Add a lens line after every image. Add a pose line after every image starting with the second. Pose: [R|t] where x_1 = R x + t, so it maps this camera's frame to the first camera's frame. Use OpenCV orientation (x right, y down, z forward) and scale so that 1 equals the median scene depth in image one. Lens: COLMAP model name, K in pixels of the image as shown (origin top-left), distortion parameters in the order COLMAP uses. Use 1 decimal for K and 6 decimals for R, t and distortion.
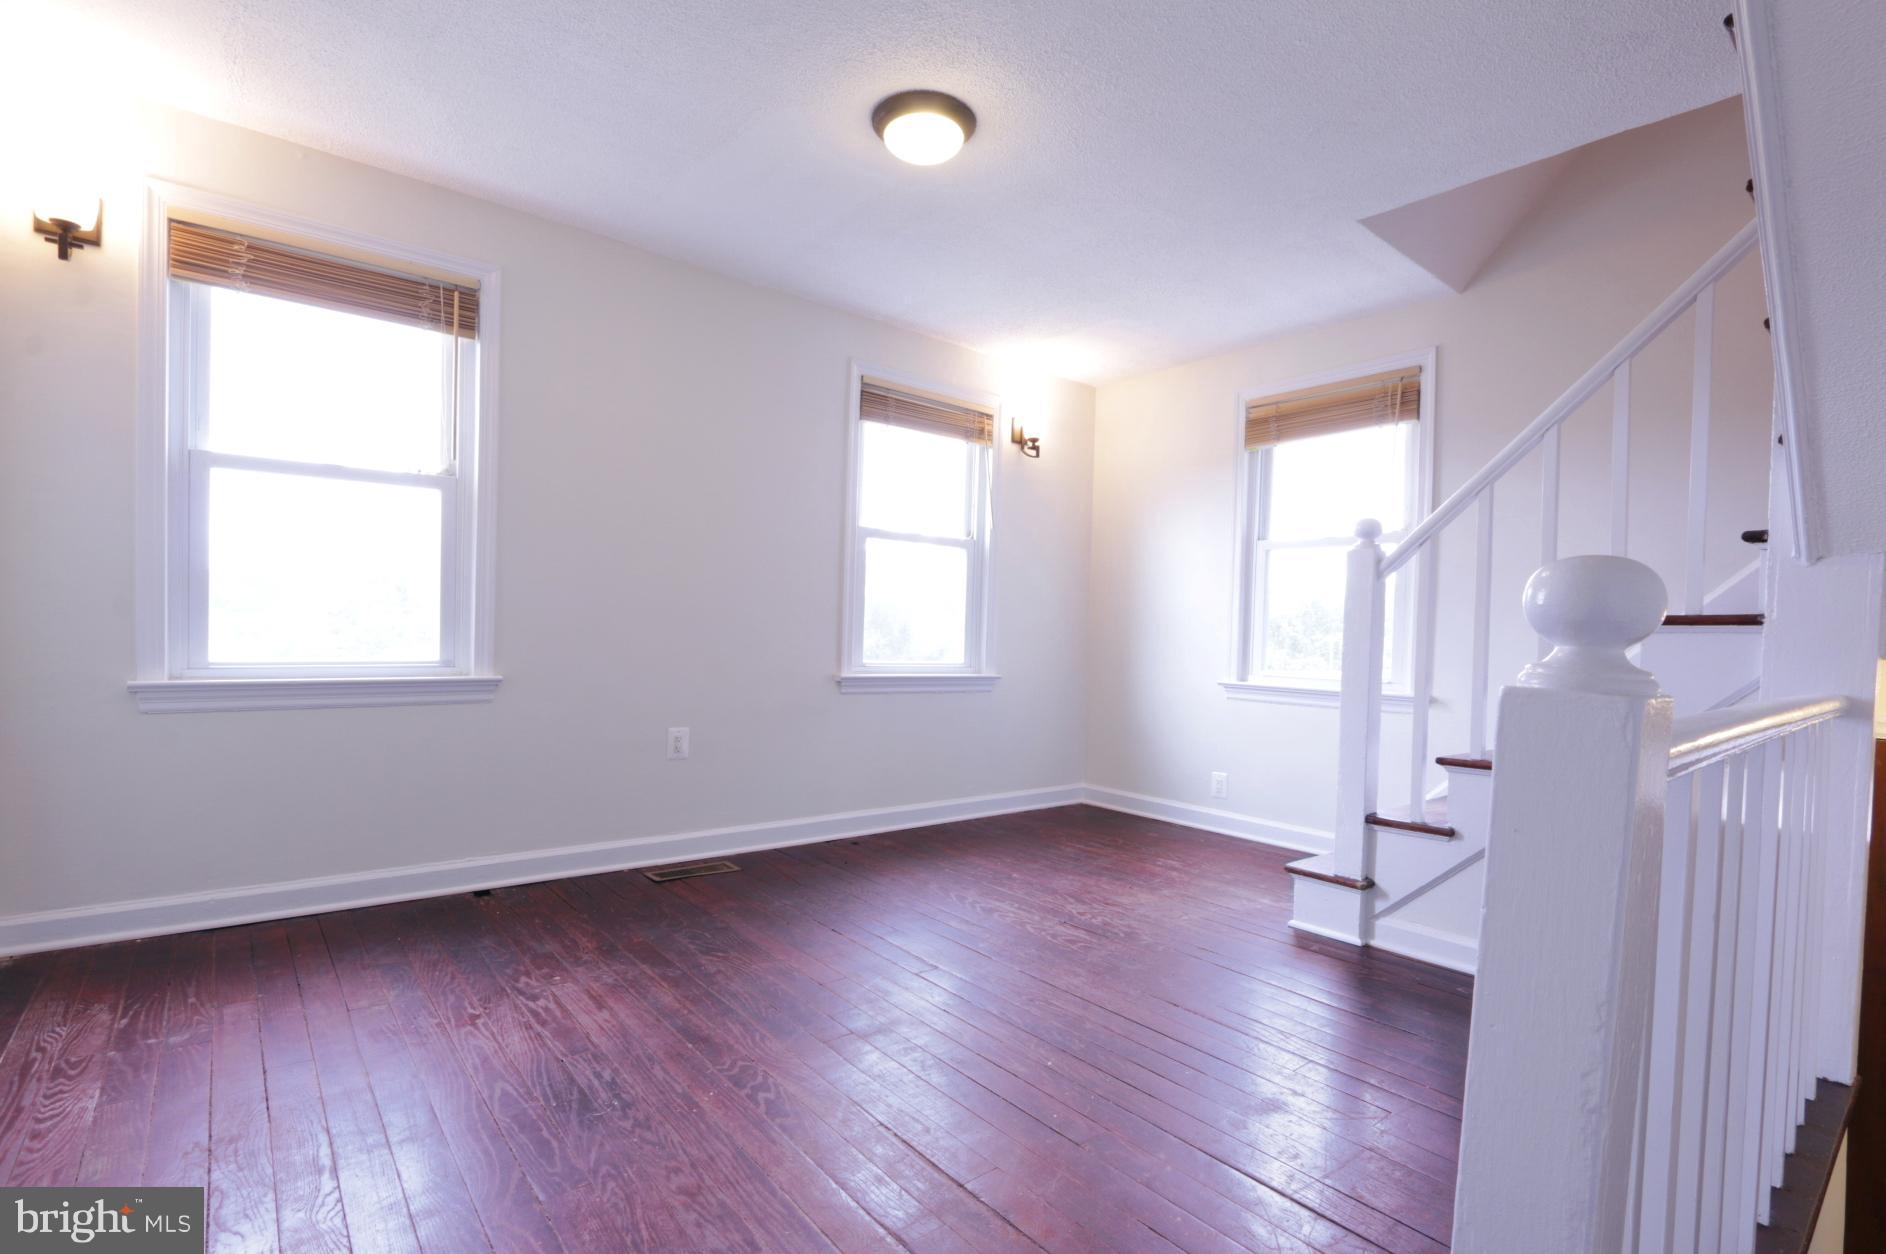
lens RADIAL K [[868.7, 0, 943.2], [0, 868.7, 640.1], [0, 0, 1]] dist [-0.003580, -0.000396]
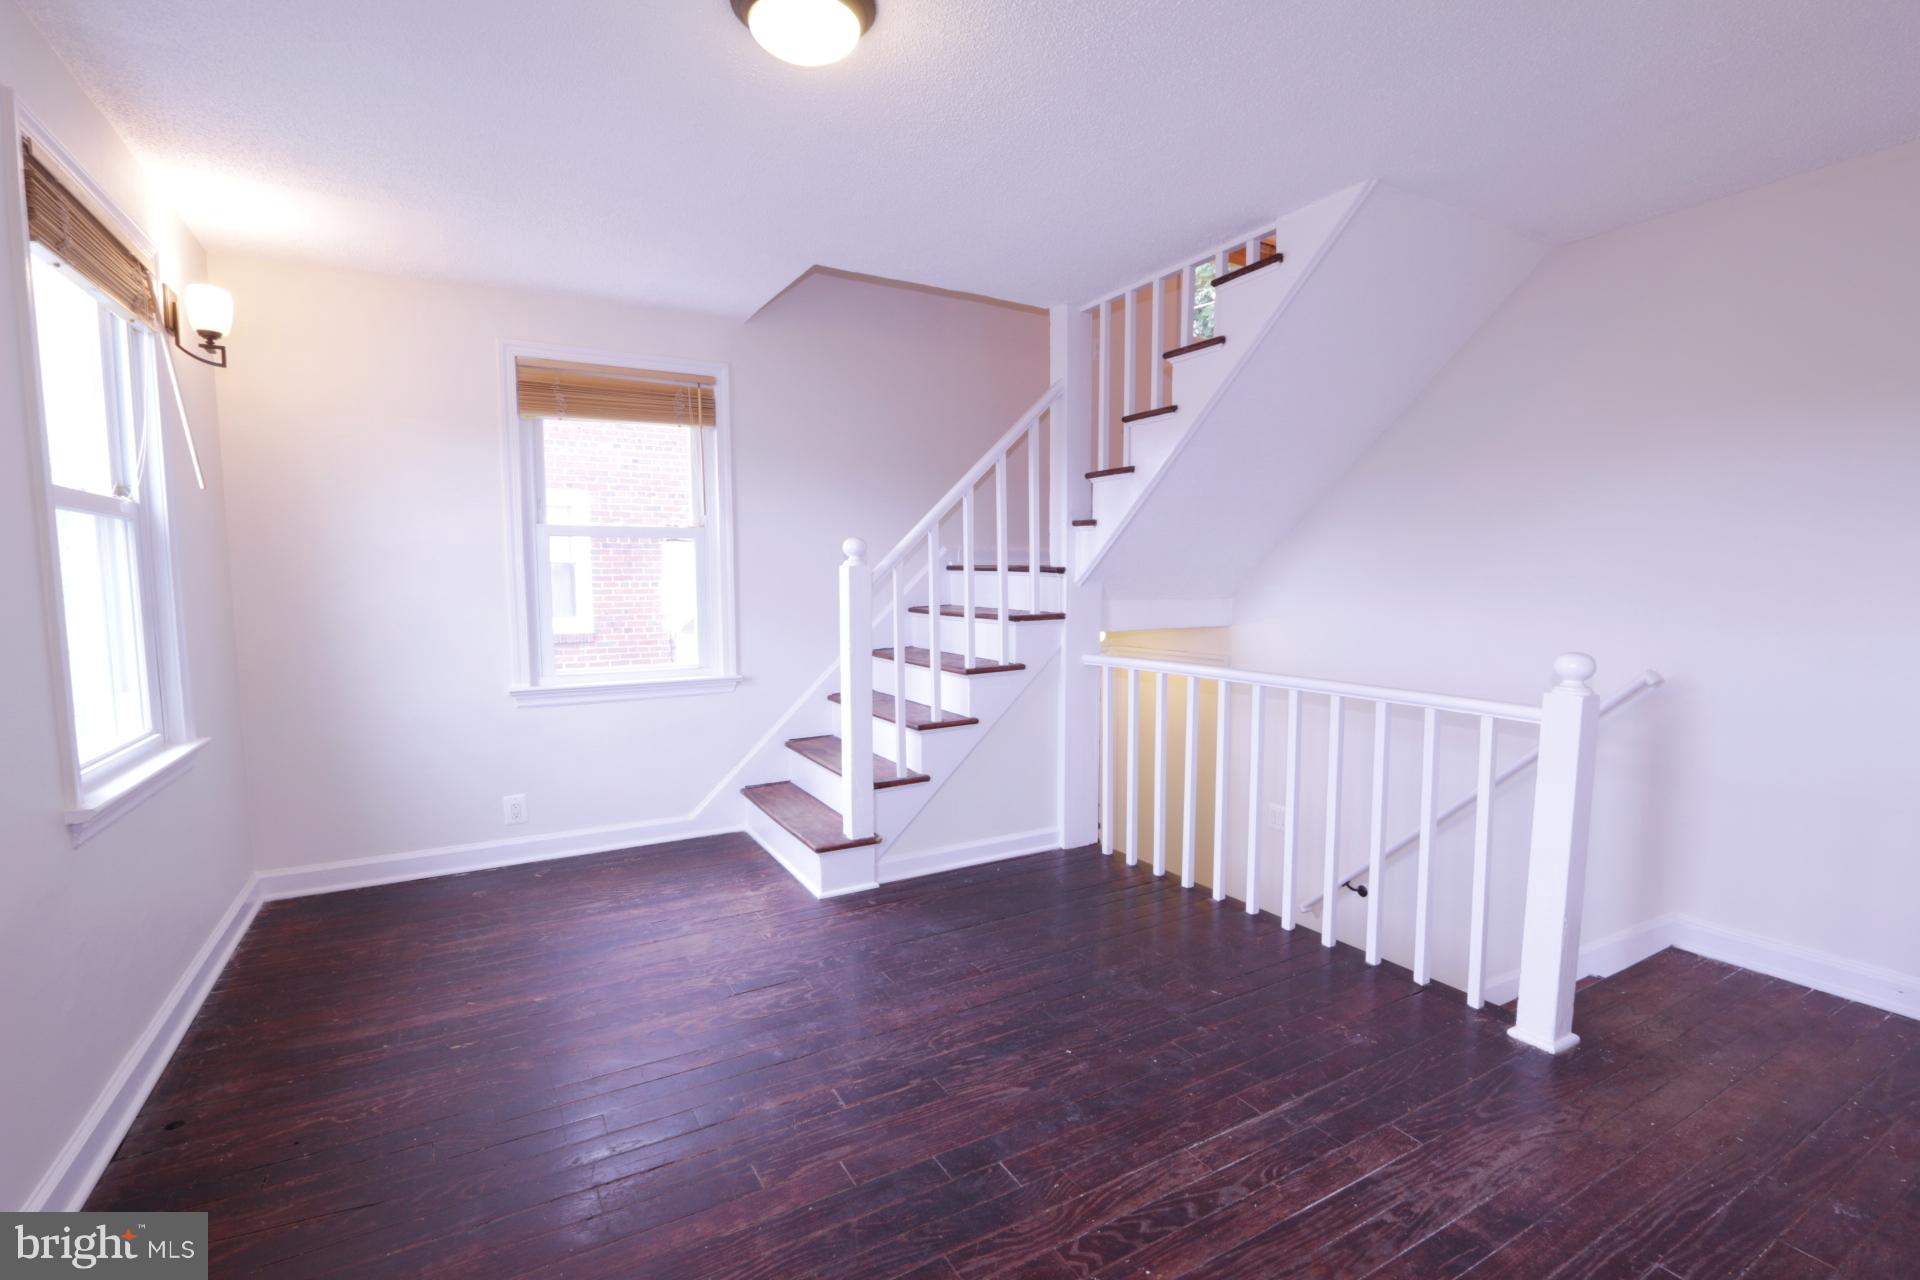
lens RADIAL K [[884.4, 0, 960.2], [0, 884.4, 653.3], [0, 0, 1]] dist [-0.003580, -0.000396]
pose [[0.179040, -0.117640, 0.976783, -0.459667], [0.020264, 0.993056, 0.115885, -0.082240], [-0.983633, -0.000954, 0.180180, 0.433428]]
